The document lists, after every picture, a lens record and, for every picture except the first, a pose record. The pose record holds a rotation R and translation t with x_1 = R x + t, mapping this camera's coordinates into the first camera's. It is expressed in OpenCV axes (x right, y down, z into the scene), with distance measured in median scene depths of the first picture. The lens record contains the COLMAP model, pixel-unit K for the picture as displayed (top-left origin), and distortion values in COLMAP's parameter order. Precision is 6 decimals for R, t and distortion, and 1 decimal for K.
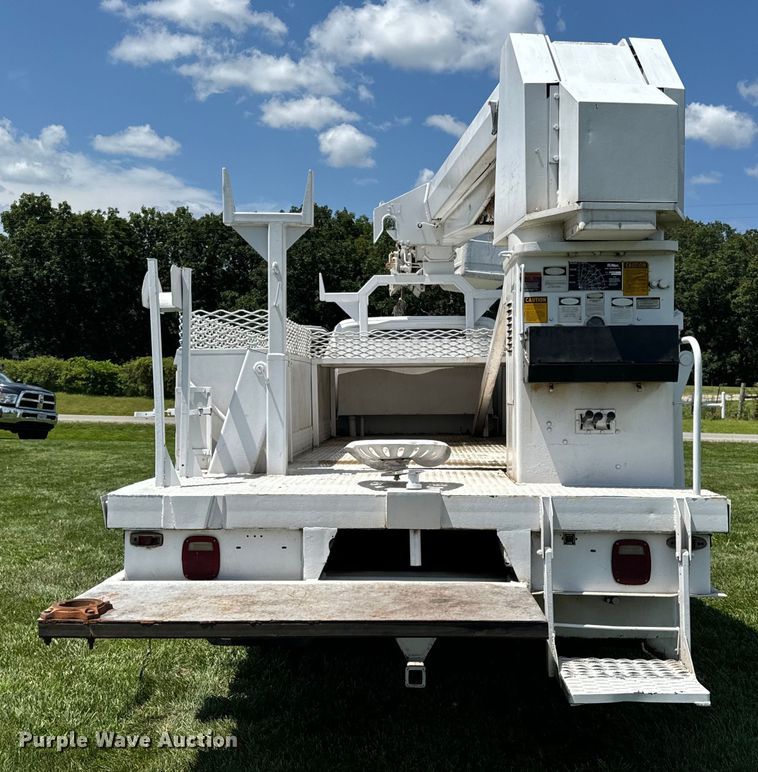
lens RADIAL K [[896.7, 0, 379.0], [0, 896.7, 386.0], [0, 0, 1]] dist [0.156477, -0.365464]
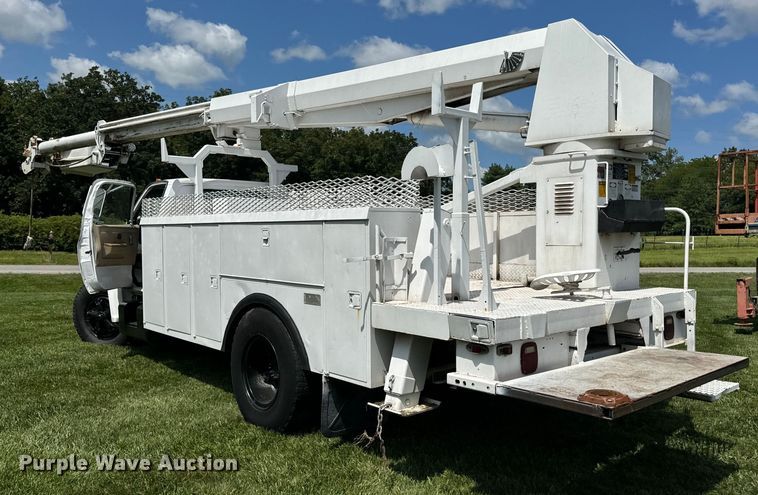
lens RADIAL K [[636.1, 0, 380.2], [0, 636.1, 263.6], [0, 0, 1]] dist [0.150757, -0.365510]
pose [[0.720224, -0.038287, 0.692684, -0.980490], [0.004983, 0.998736, 0.050023, -0.007665], [-0.693723, -0.032576, 0.719505, 0.418290]]
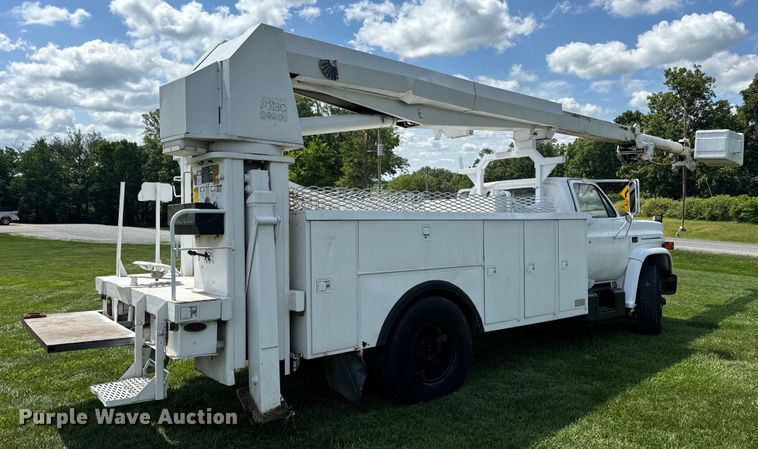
lens RADIAL K [[559.7, 0, 388.6], [0, 559.7, 231.7], [0, 0, 1]] dist [0.025325, -0.004231]
pose [[0.658293, 0.004997, -0.752745, 1.311506], [0.010854, 0.999811, 0.016129, -0.023716], [0.752684, -0.018788, 0.658114, 0.544573]]
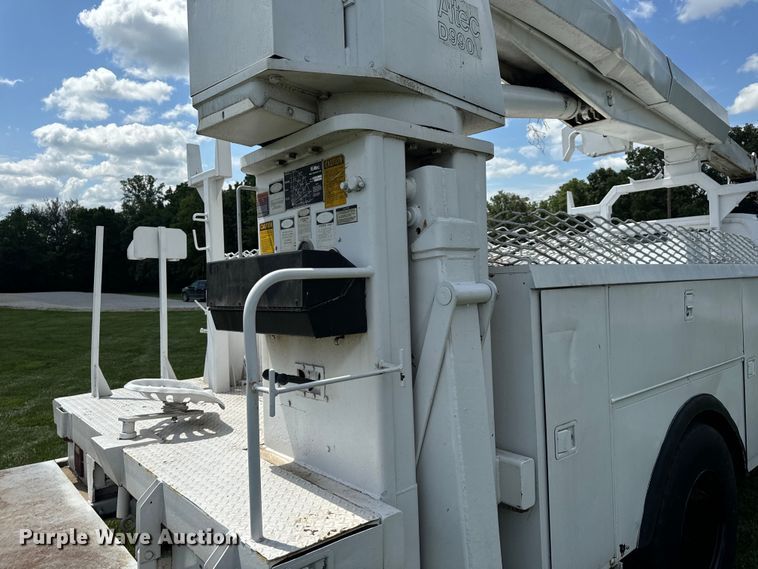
lens RADIAL K [[540.2, 0, 375.0], [0, 540.2, 285.3], [0, 0, 1]] dist [0.072891, -0.104231]
pose [[0.674594, -0.019439, -0.737933, 0.609950], [0.034707, 0.999383, 0.005402, -0.040916], [0.737373, -0.029255, 0.674852, 0.745505]]
